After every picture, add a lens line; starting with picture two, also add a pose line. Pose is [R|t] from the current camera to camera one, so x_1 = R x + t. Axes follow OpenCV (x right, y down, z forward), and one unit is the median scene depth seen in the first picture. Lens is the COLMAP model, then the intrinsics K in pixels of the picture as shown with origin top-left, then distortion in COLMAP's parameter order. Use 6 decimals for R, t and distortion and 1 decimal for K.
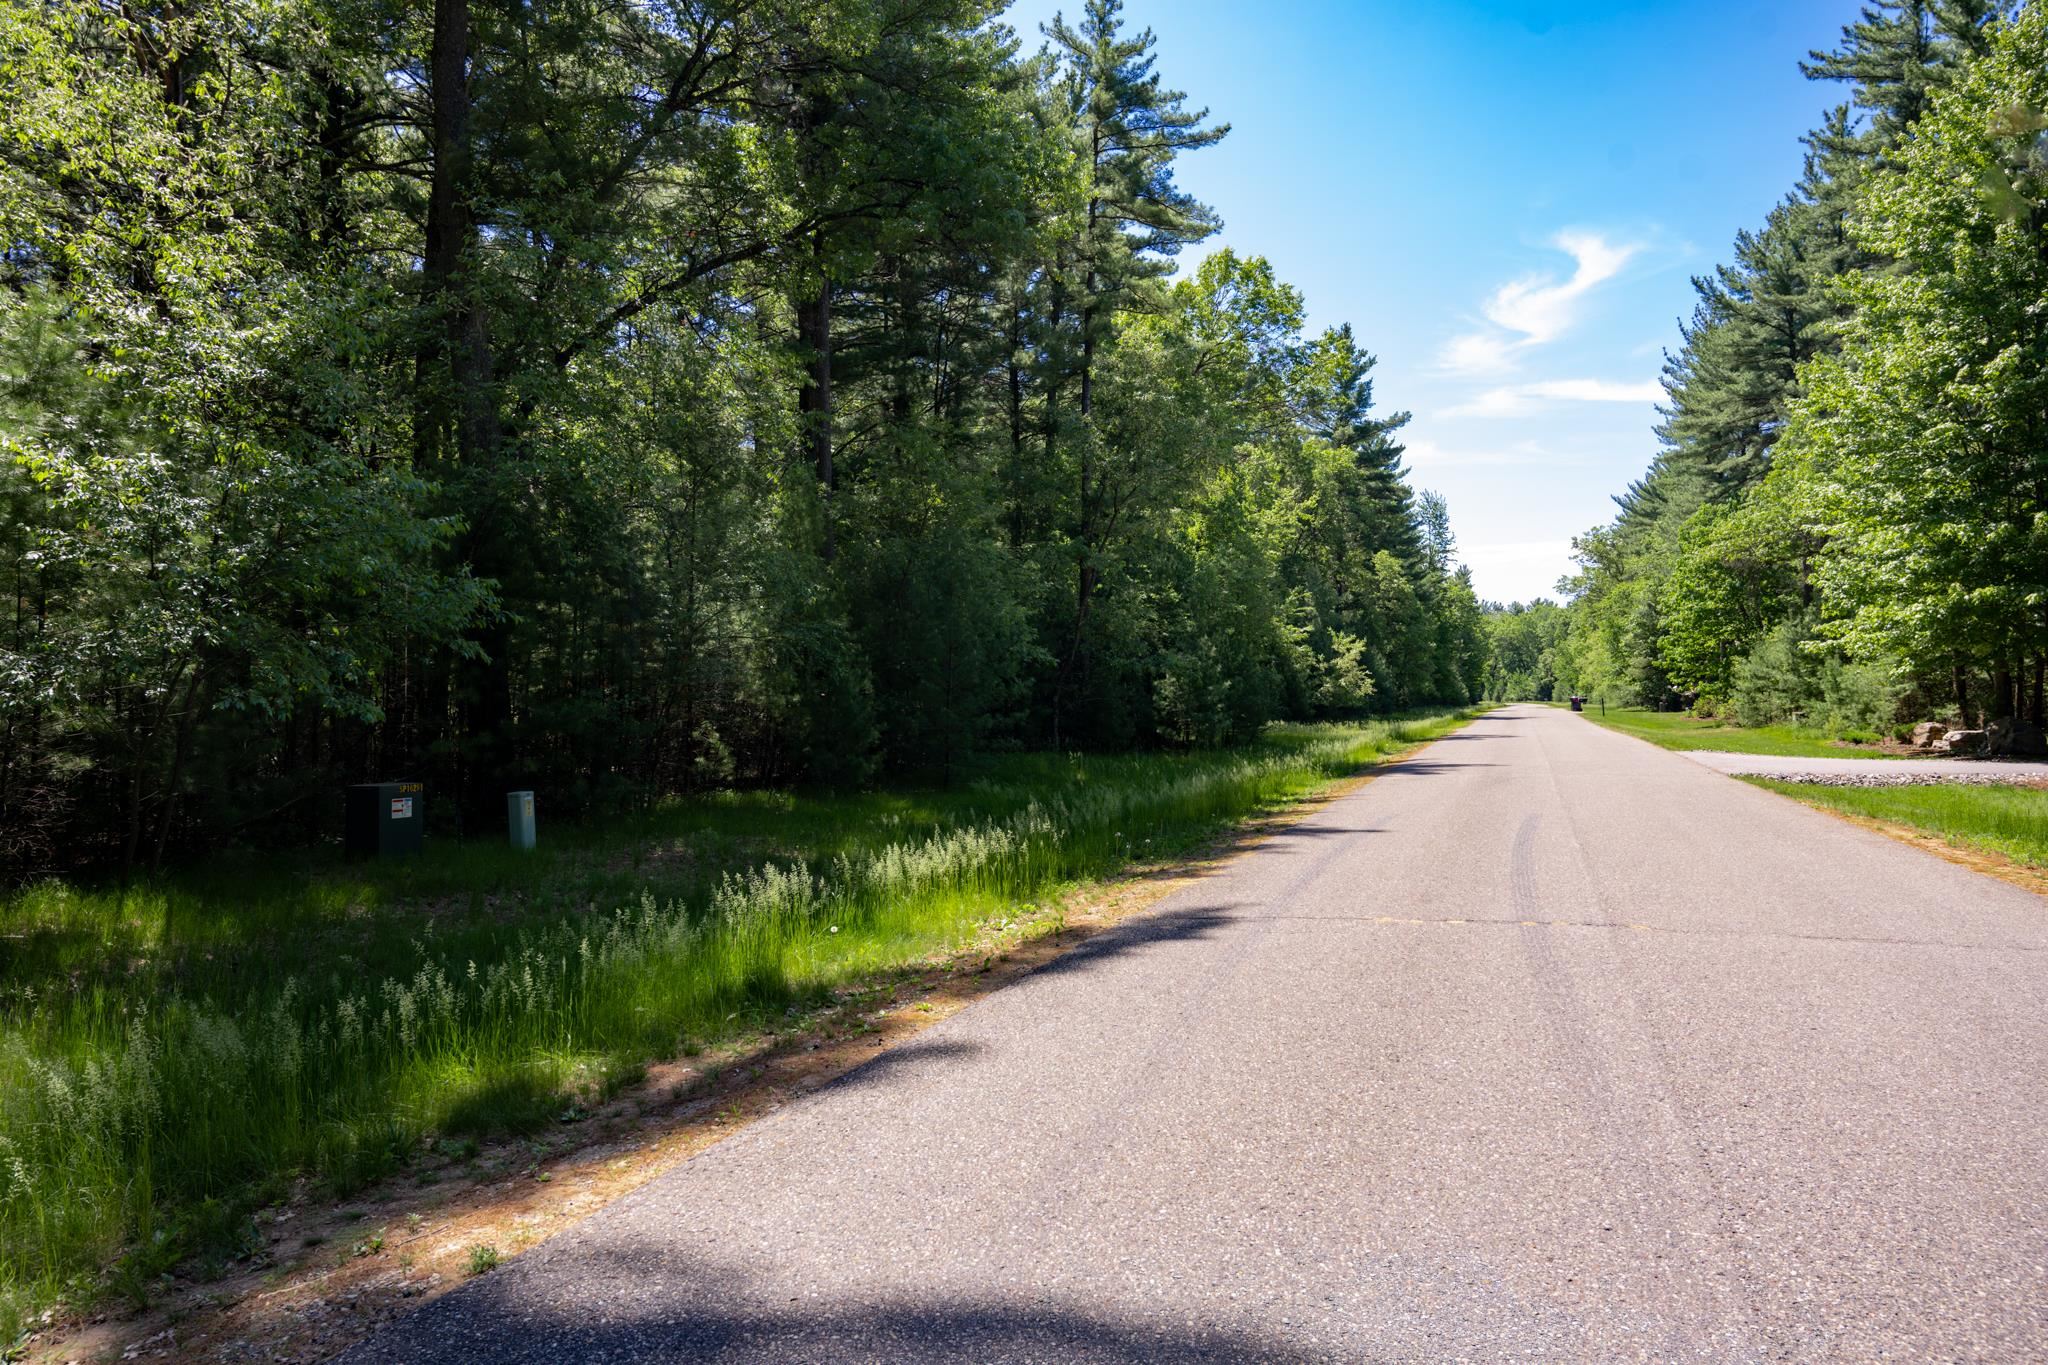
lens RADIAL K [[1379.3, 0, 1027.3], [0, 1379.3, 678.2], [0, 0, 1]] dist [-0.006007, -0.000008]
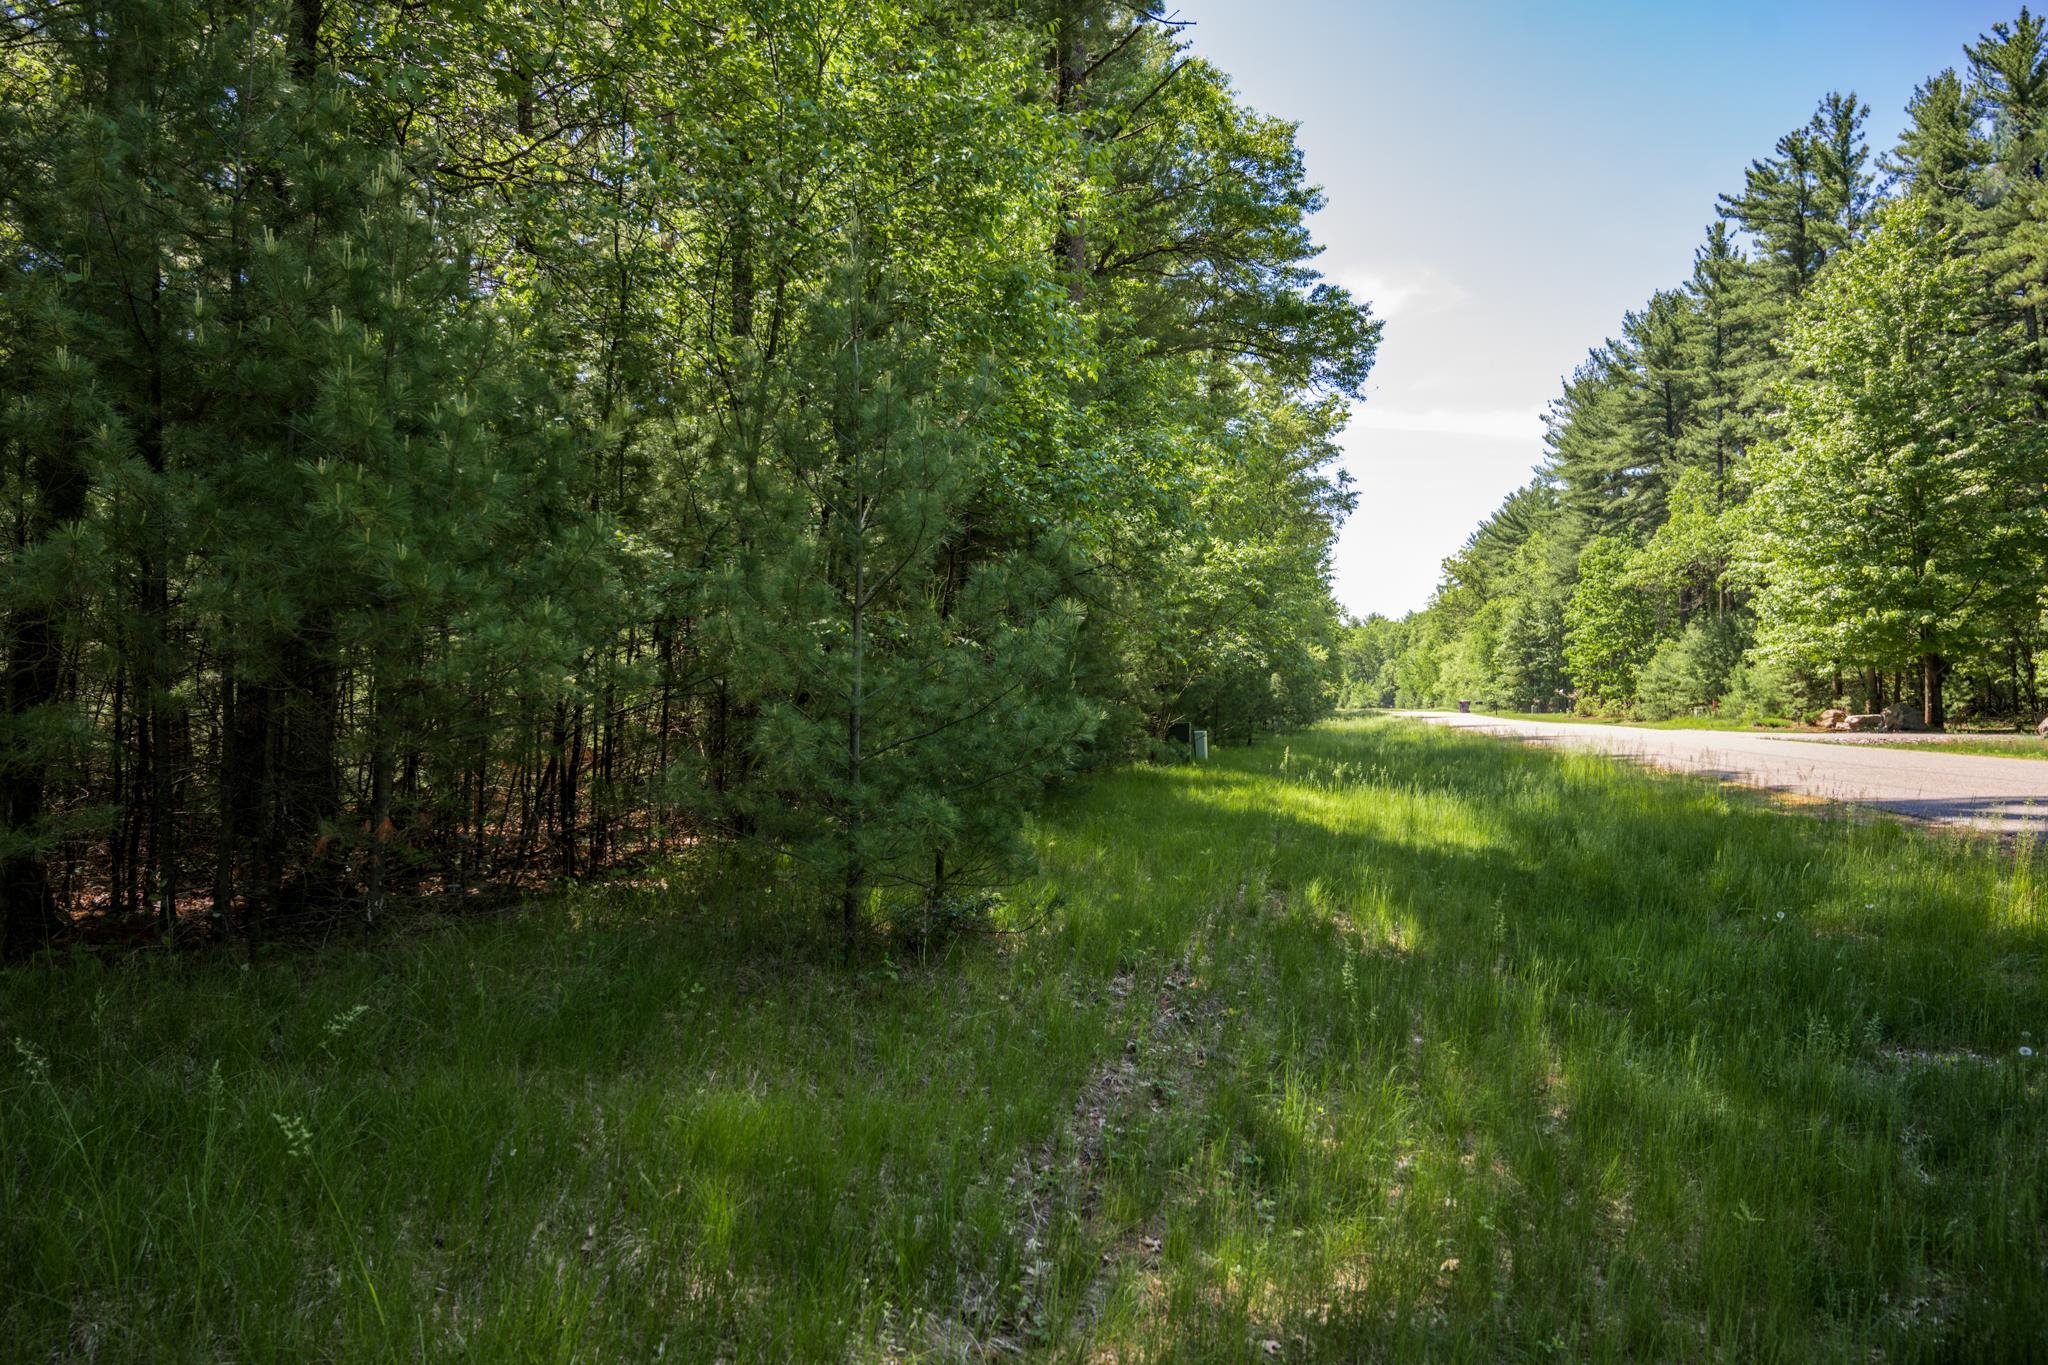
lens RADIAL K [[1389.5, 0, 1023.2], [0, 1389.5, 659.4], [0, 0, 1]] dist [-0.003030, 0.000793]
pose [[0.991386, 0.004455, 0.130894, -0.169617], [-0.001685, 0.999772, -0.021268, 0.007009], [-0.130959, 0.020865, 0.991168, -0.135465]]
